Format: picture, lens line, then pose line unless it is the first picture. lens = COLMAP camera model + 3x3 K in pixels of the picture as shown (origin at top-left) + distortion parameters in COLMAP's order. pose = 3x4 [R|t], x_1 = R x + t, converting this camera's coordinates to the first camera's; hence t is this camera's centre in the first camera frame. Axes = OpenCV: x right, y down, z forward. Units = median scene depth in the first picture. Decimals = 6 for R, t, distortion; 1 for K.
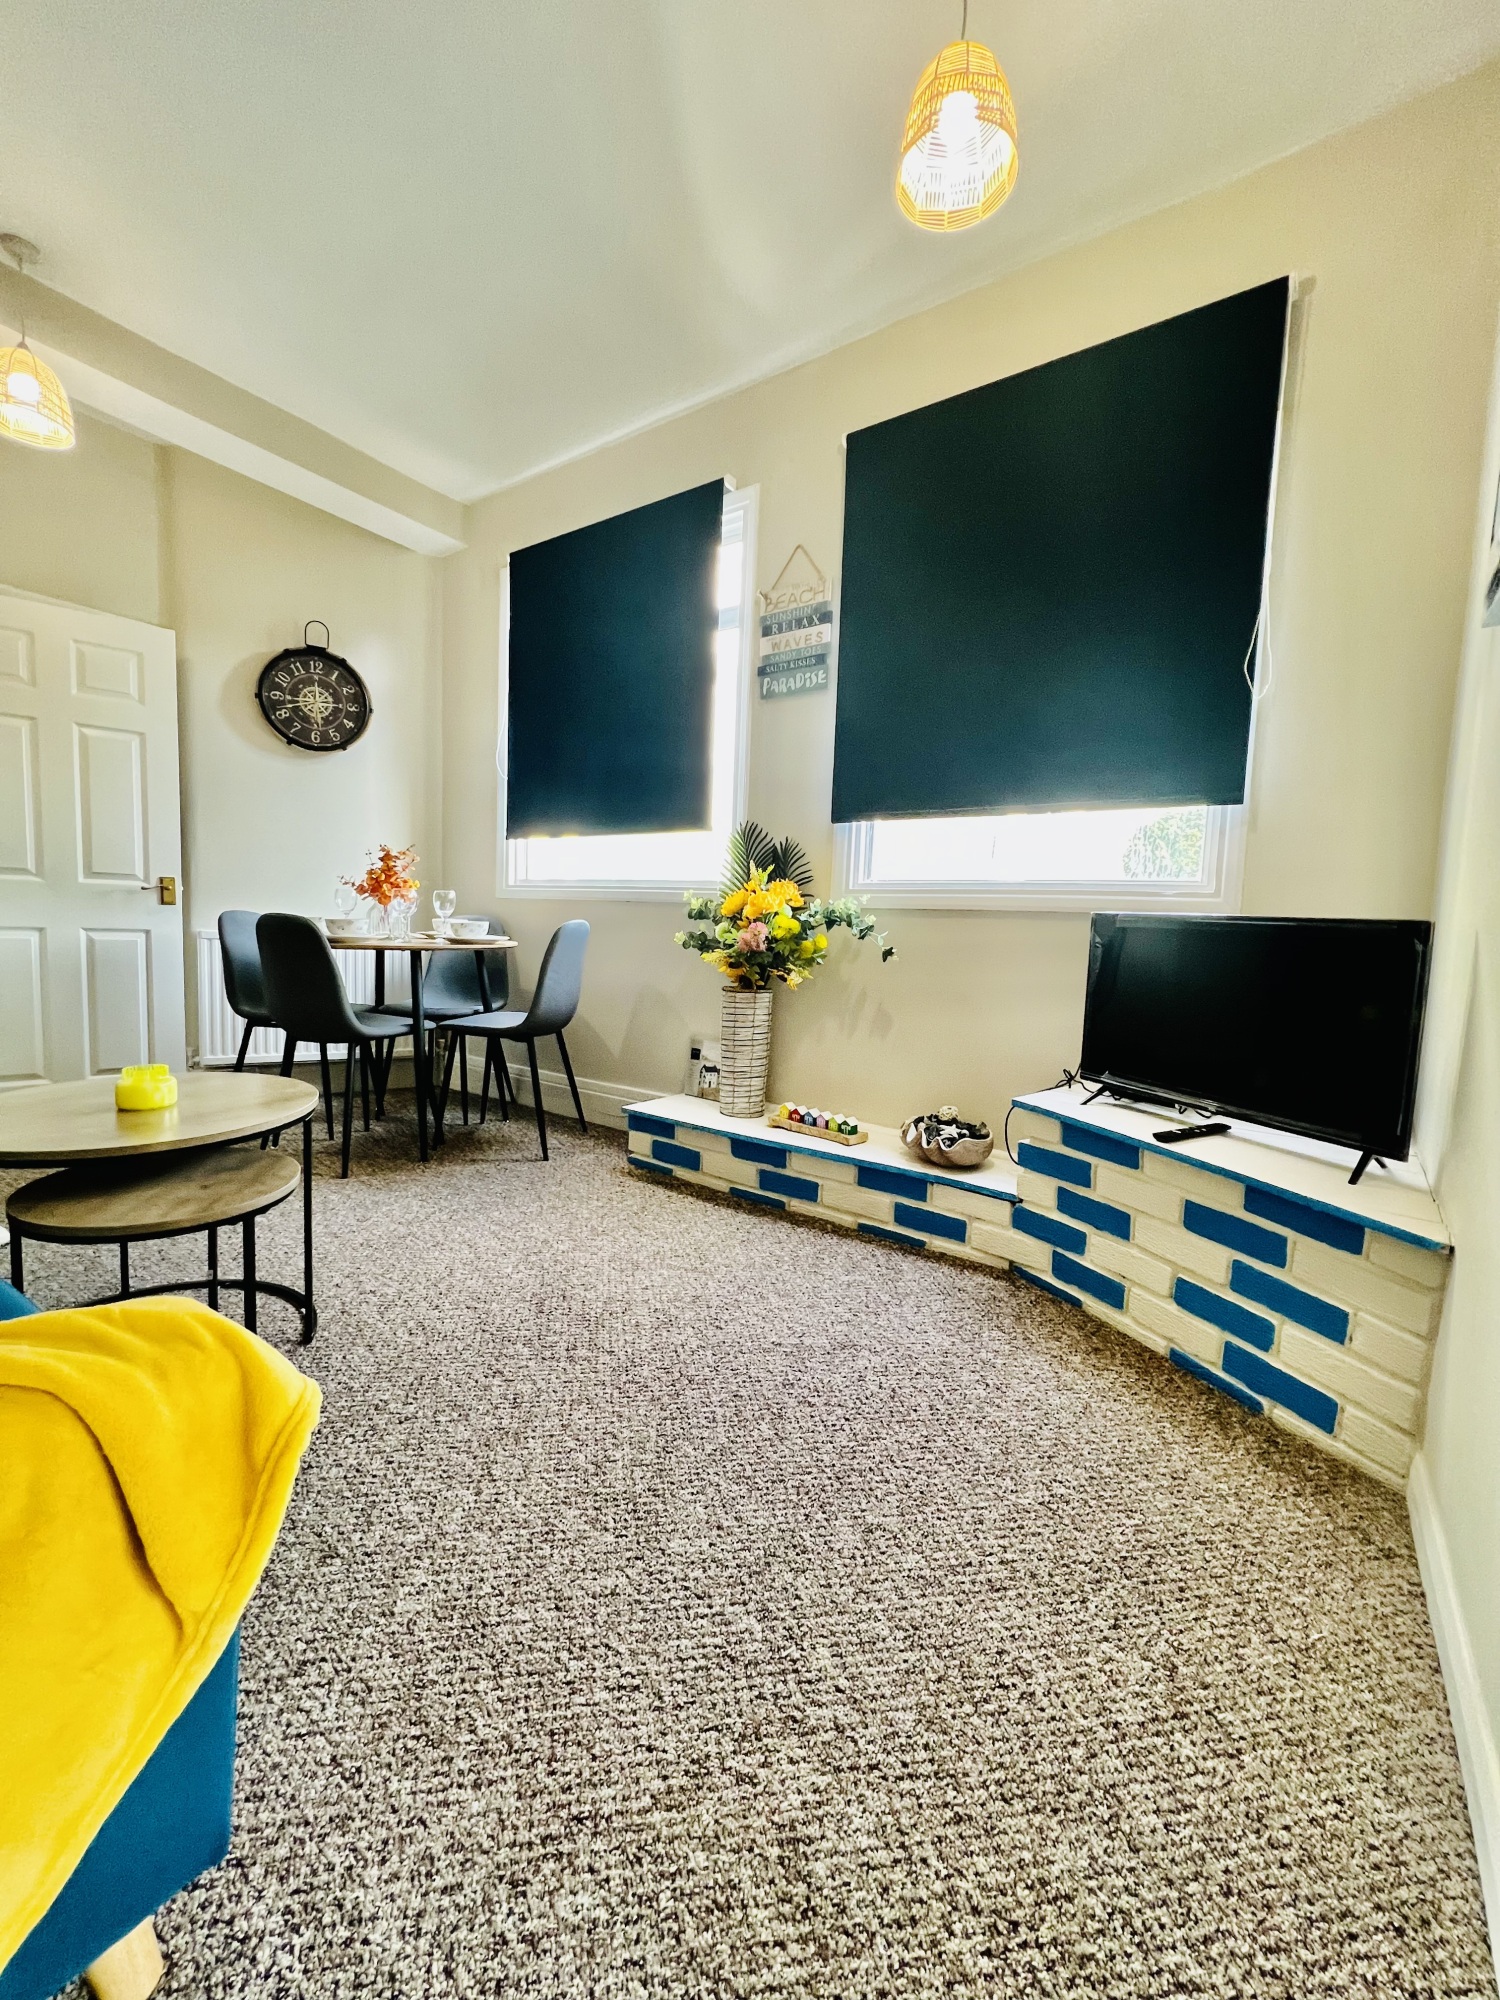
lens RADIAL K [[800.4, 0, 755.1], [0, 800.4, 987.2], [0, 0, 1]] dist [-0.003439, 0.001177]
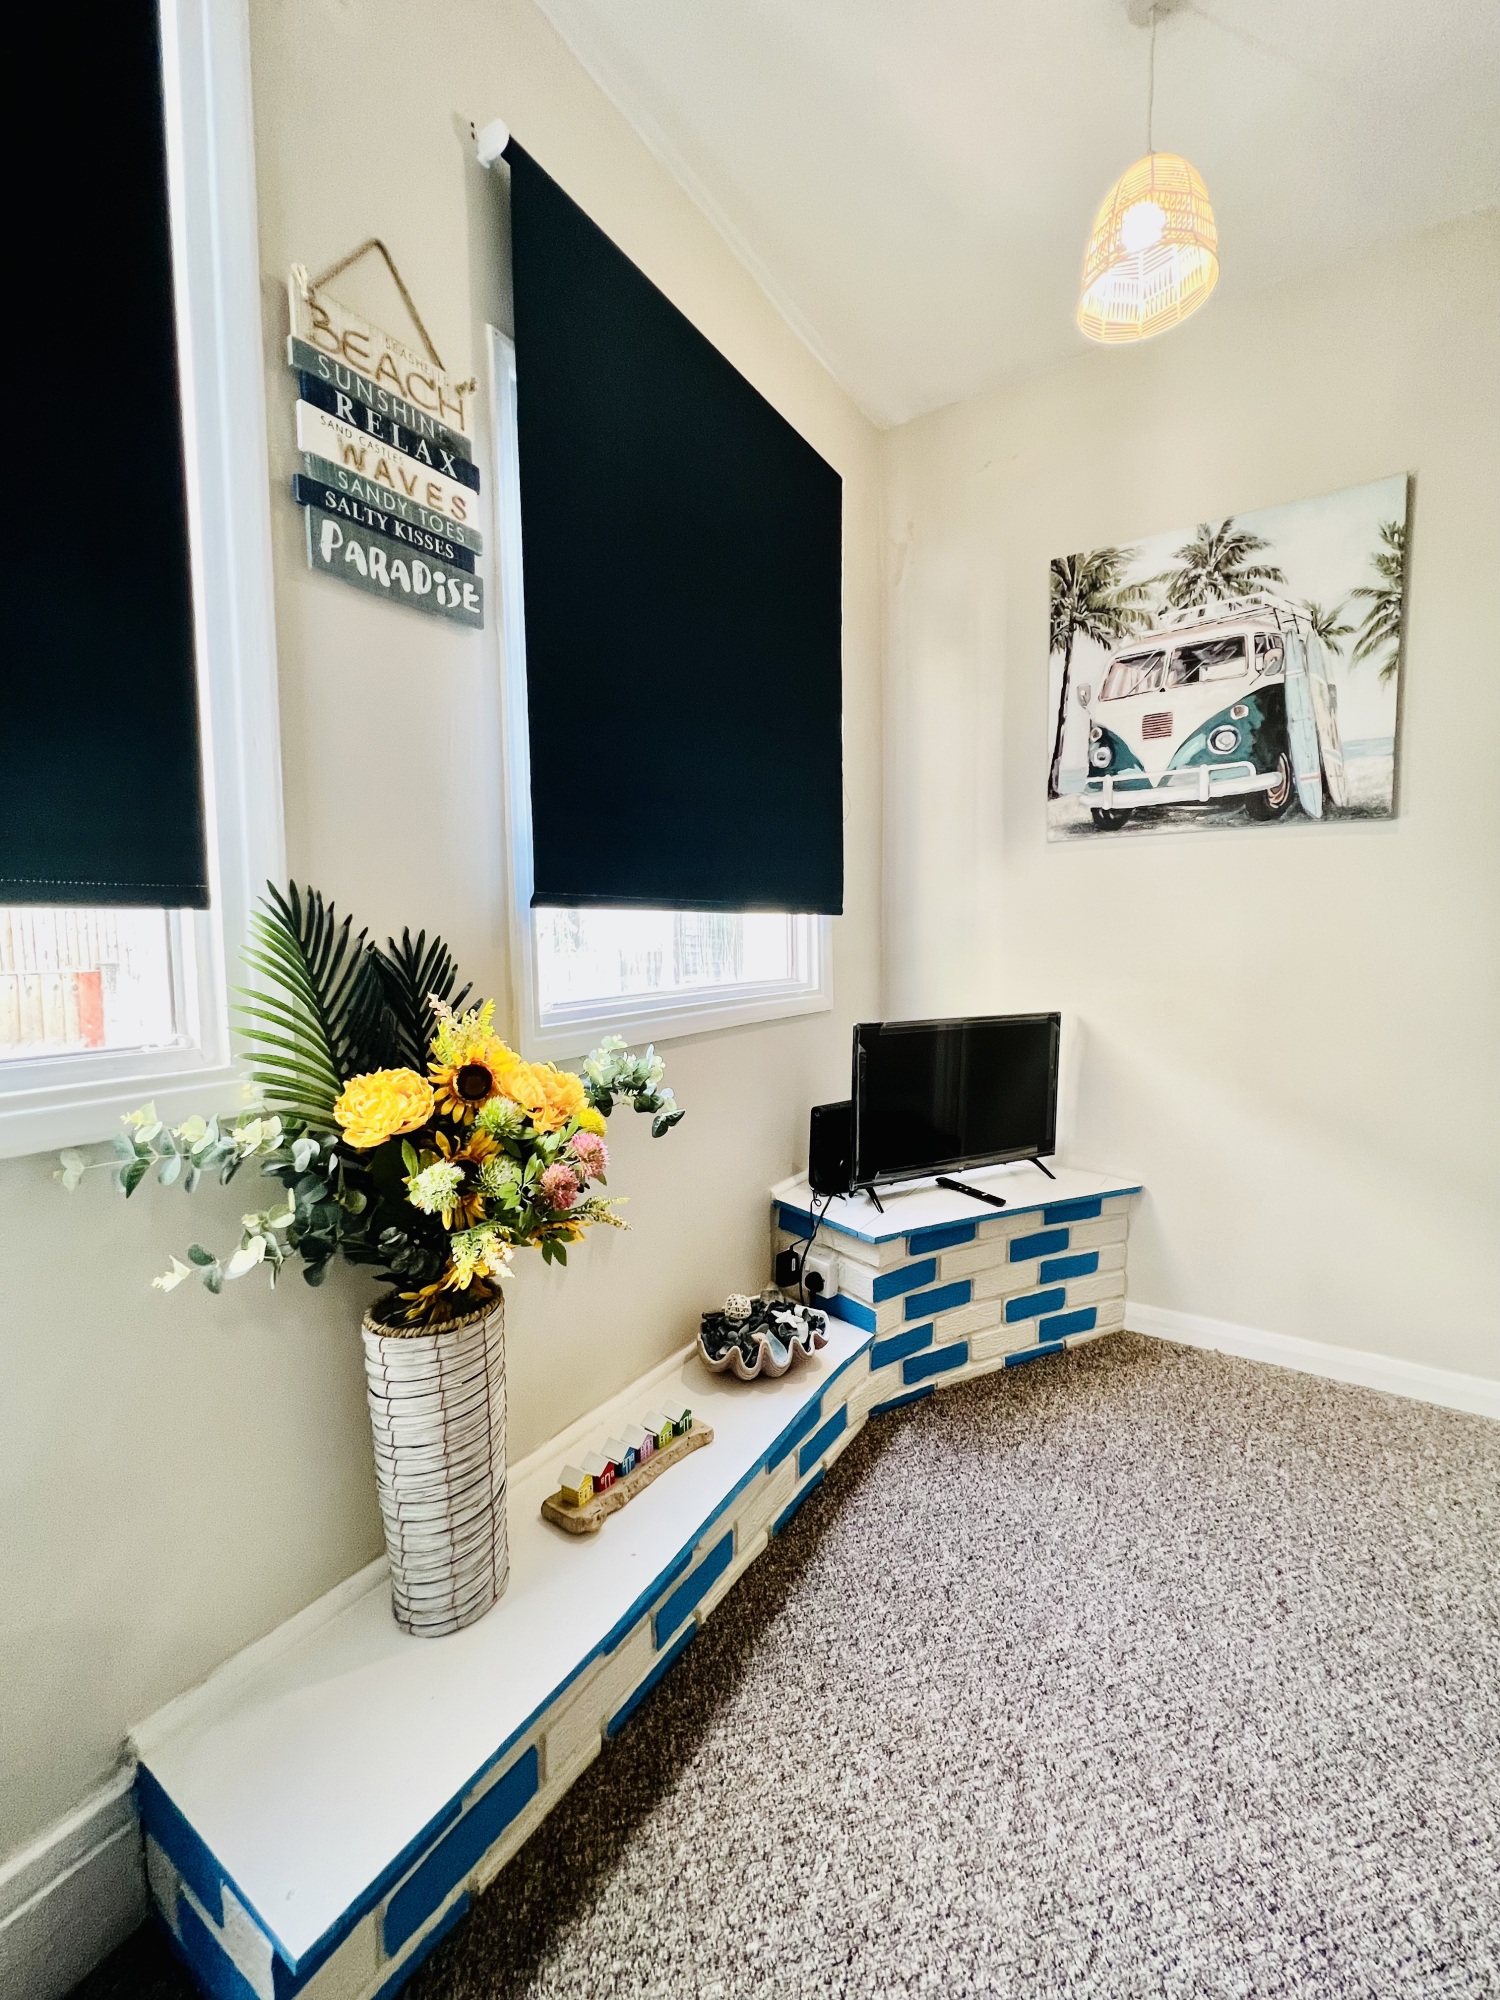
lens RADIAL K [[800.4, 0, 756.8], [0, 800.4, 1001.9], [0, 0, 1]] dist [-0.003439, 0.001177]
pose [[-0.036382, -0.113859, 0.992831, -0.578126], [0.094700, 0.988625, 0.116847, -0.258604], [-0.994841, 0.098272, -0.025185, 1.180203]]
